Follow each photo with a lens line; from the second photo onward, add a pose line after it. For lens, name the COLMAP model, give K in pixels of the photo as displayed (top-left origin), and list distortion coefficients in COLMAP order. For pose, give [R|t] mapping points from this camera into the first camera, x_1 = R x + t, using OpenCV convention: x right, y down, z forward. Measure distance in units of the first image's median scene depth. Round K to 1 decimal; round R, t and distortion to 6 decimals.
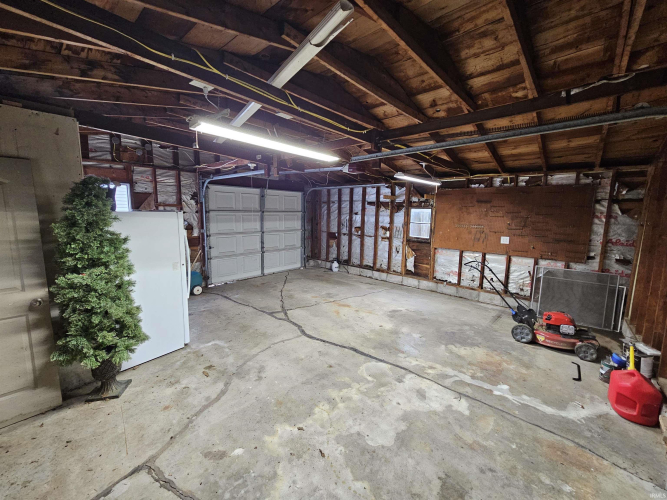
lens RADIAL K [[275.2, 0, 332.7], [0, 275.2, 249.3], [0, 0, 1]] dist [0.003806, 0.001444]
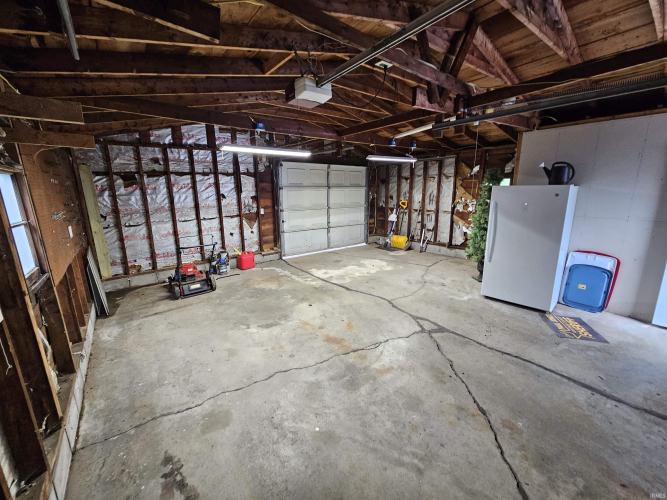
lens RADIAL K [[275.2, 0, 333.9], [0, 275.2, 250.4], [0, 0, 1]] dist [0.003806, 0.001444]
pose [[-0.982707, -0.046395, 0.179260, -0.081644], [0.020391, 0.935099, 0.353800, -0.280260], [-0.184040, 0.351337, -0.917982, 2.074972]]
